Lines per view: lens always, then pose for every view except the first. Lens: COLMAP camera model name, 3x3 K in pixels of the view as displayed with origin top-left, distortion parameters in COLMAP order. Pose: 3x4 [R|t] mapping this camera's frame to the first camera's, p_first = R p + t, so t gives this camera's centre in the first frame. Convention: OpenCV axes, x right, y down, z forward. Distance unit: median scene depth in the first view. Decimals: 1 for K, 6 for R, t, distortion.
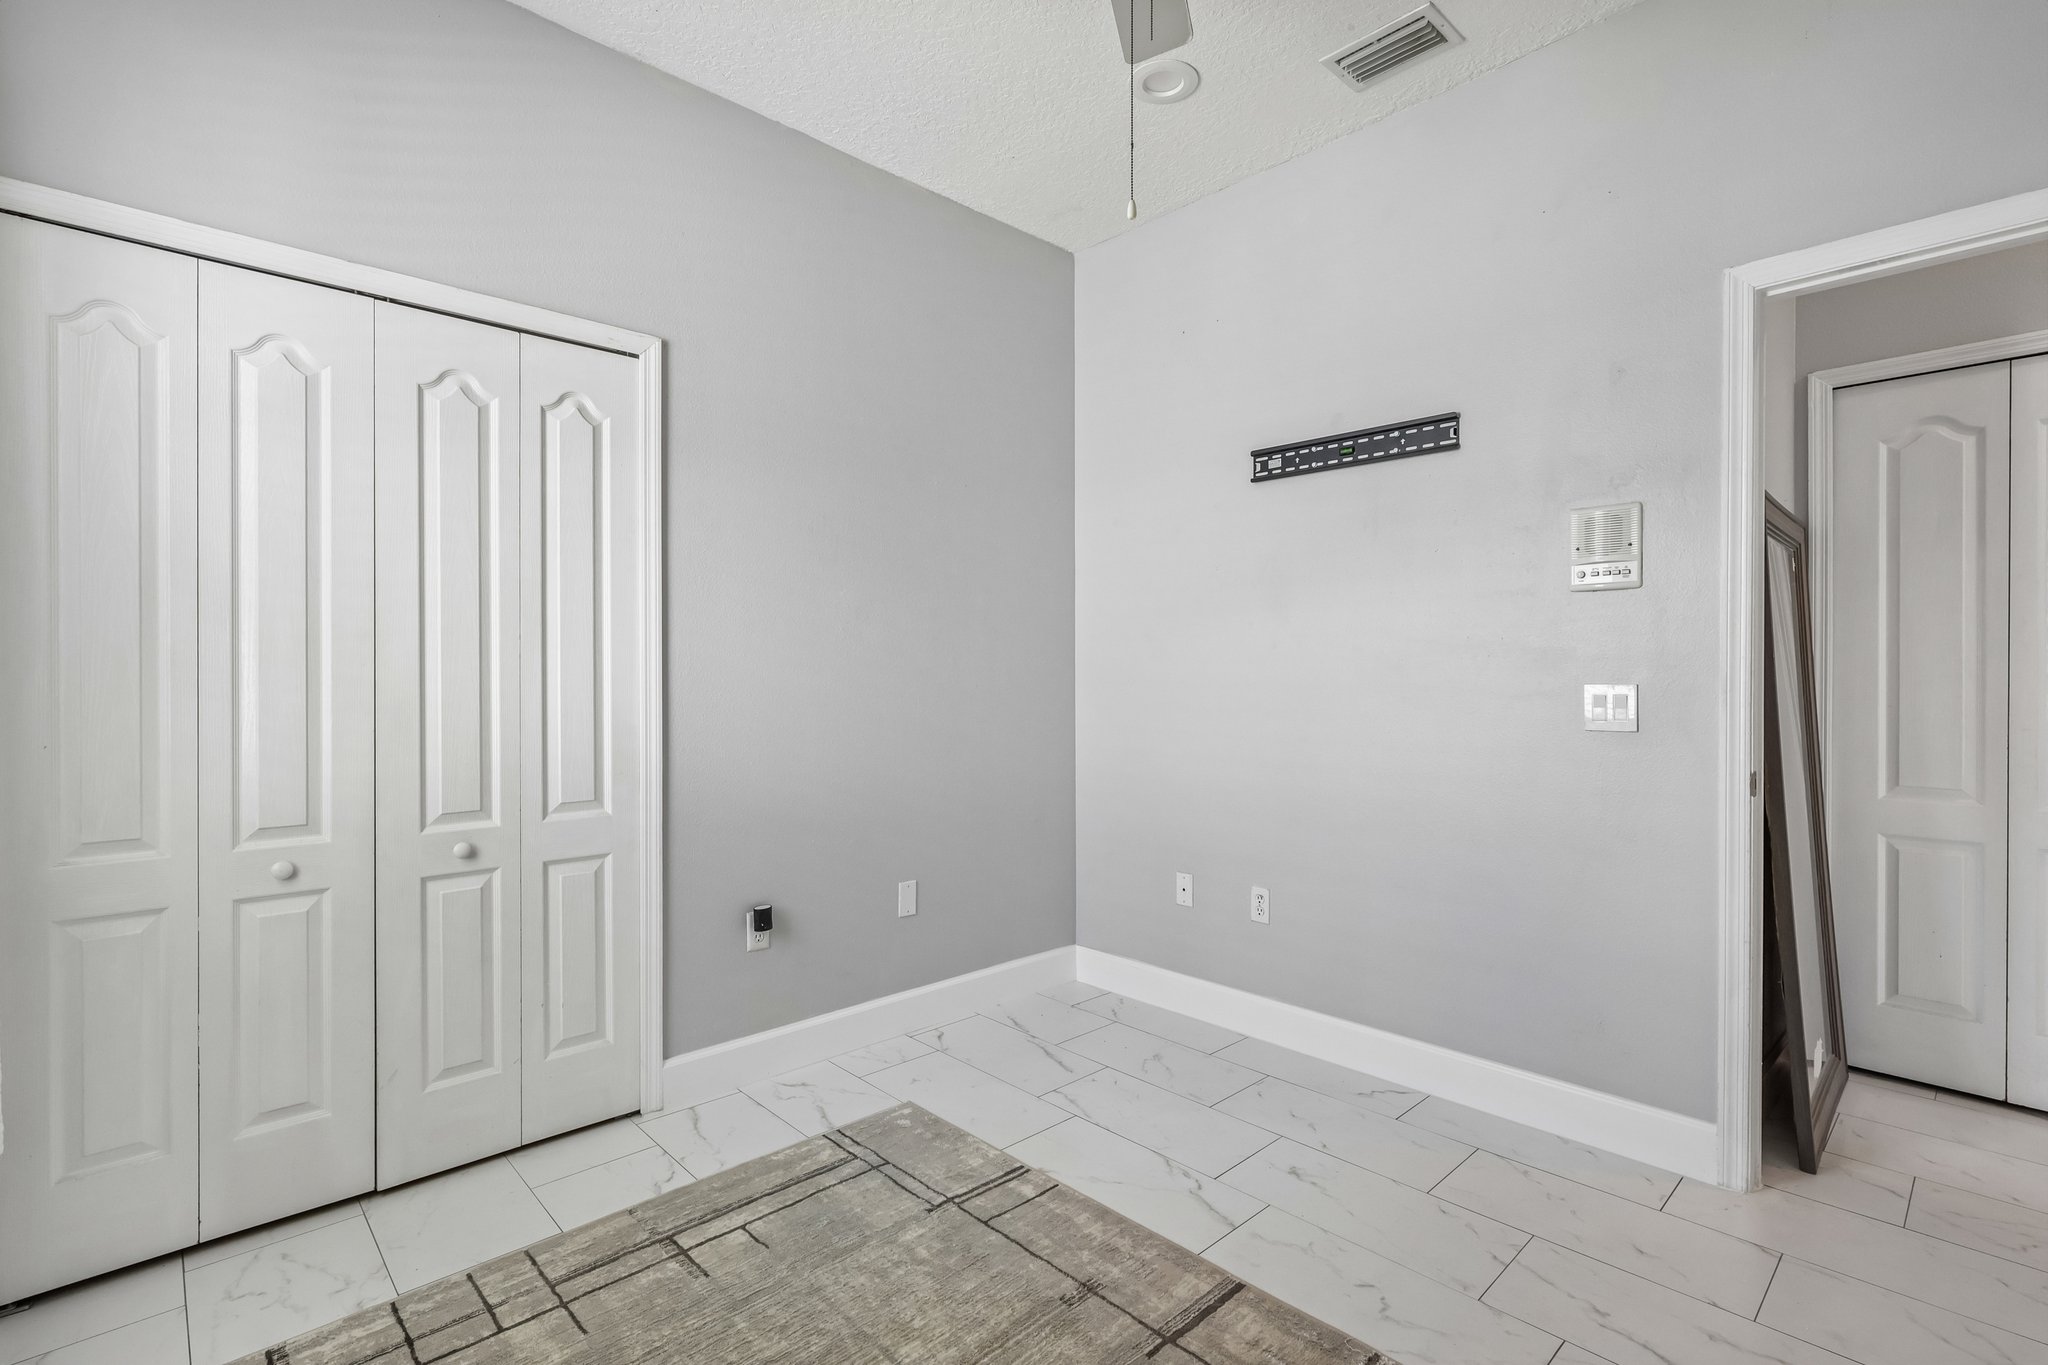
lens RADIAL K [[946.3, 0, 1019.8], [0, 946.3, 679.0], [0, 0, 1]] dist [-0.004192, 0.001031]
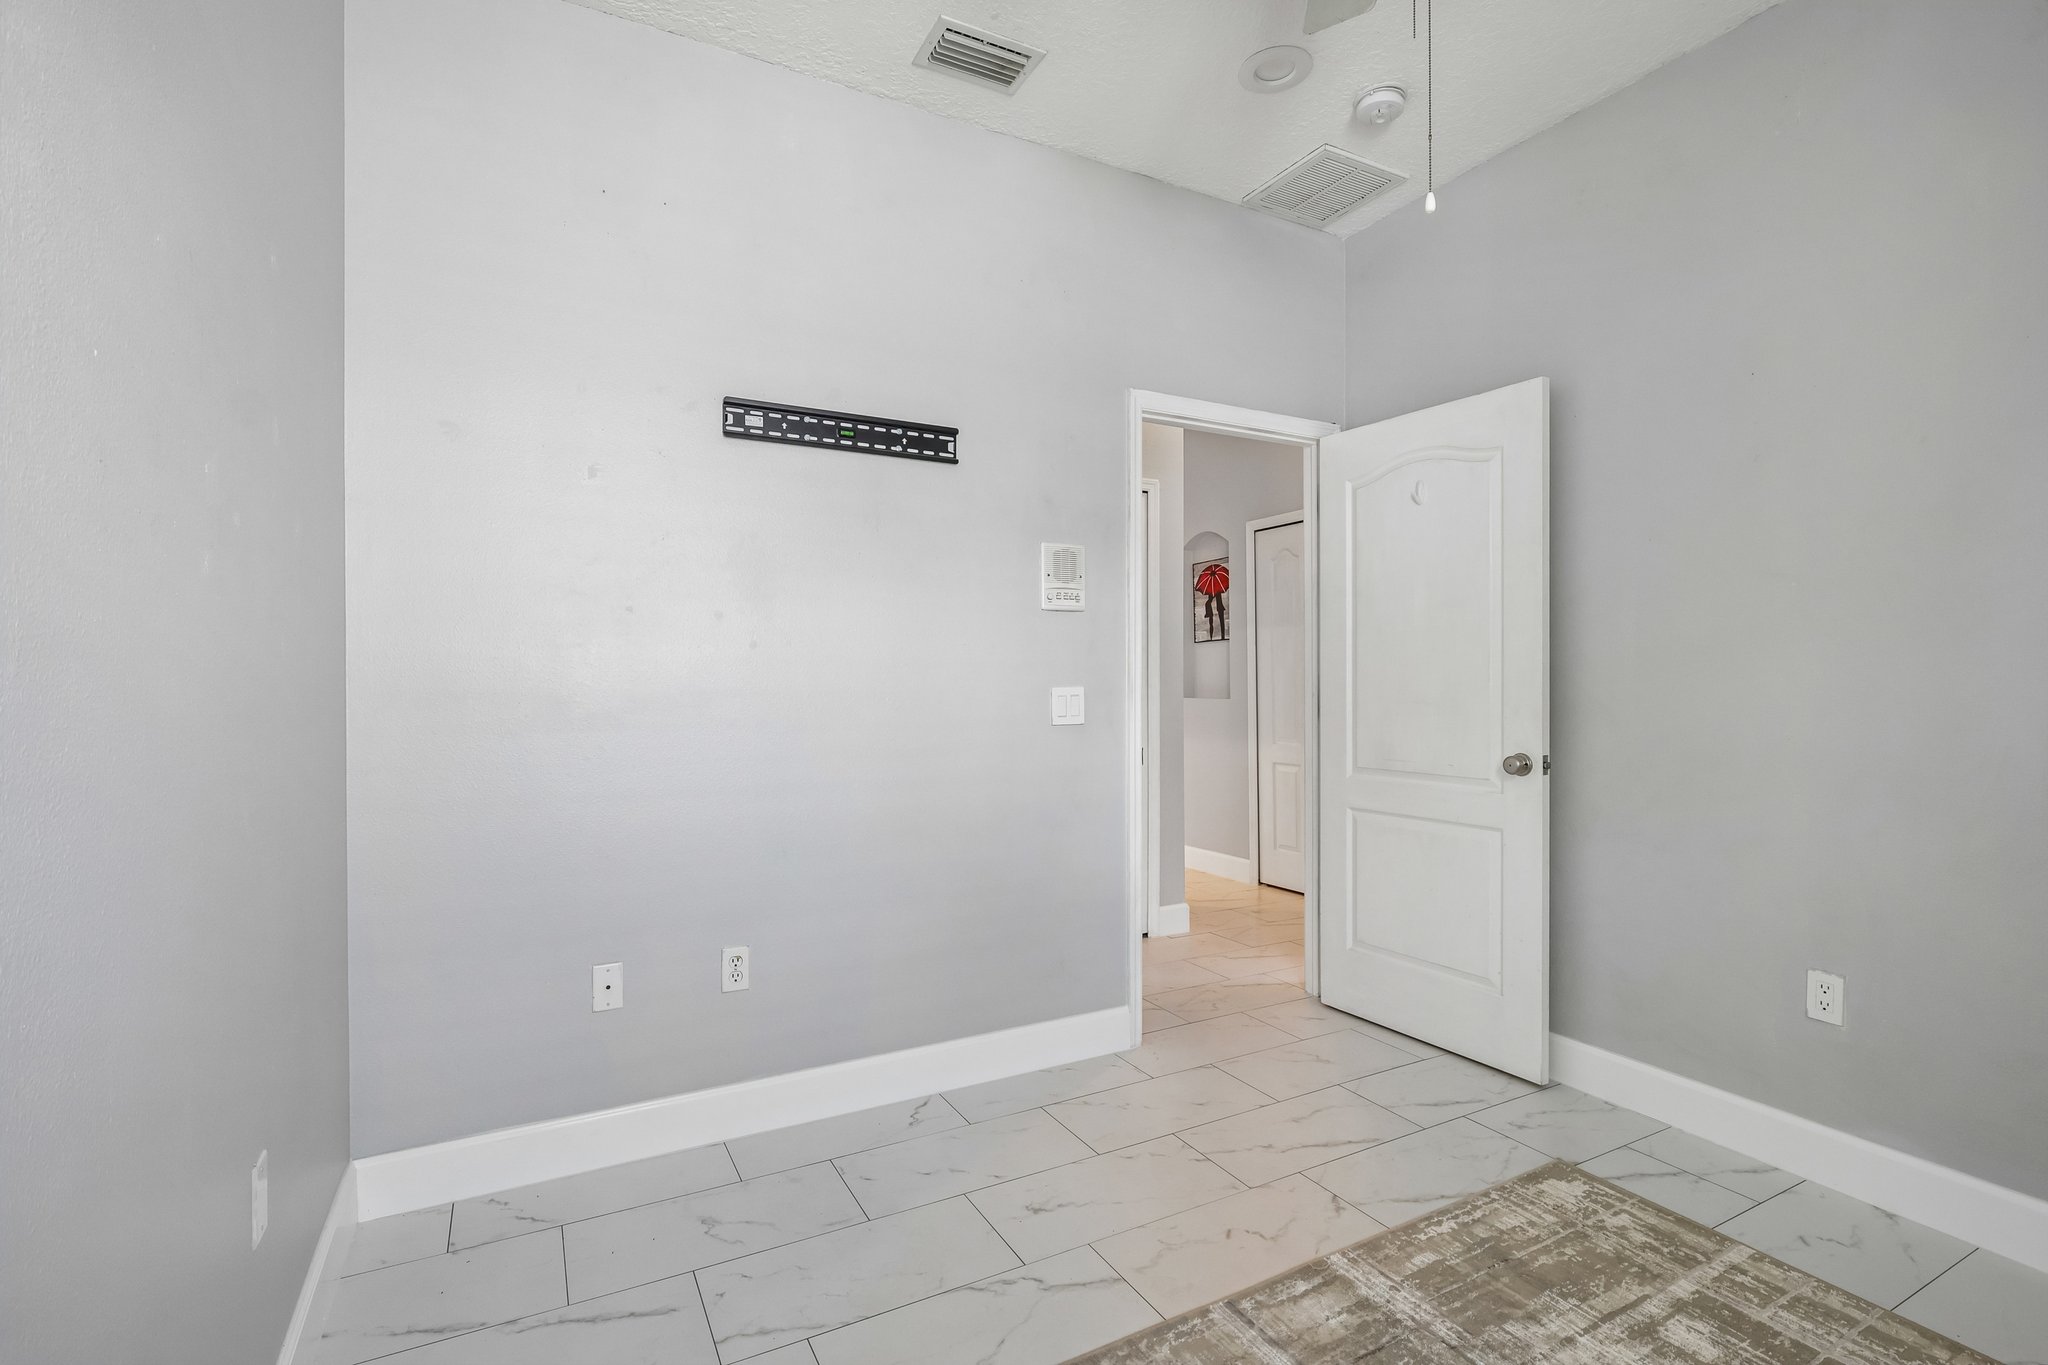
lens RADIAL K [[946.3, 0, 1019.8], [0, 946.3, 679.0], [0, 0, 1]] dist [-0.004192, 0.001031]
pose [[0.260426, -0.003152, 0.965489, -0.541207], [0.005060, 0.999985, 0.001900, -0.006899], [-0.965481, 0.004390, 0.260438, 0.670176]]
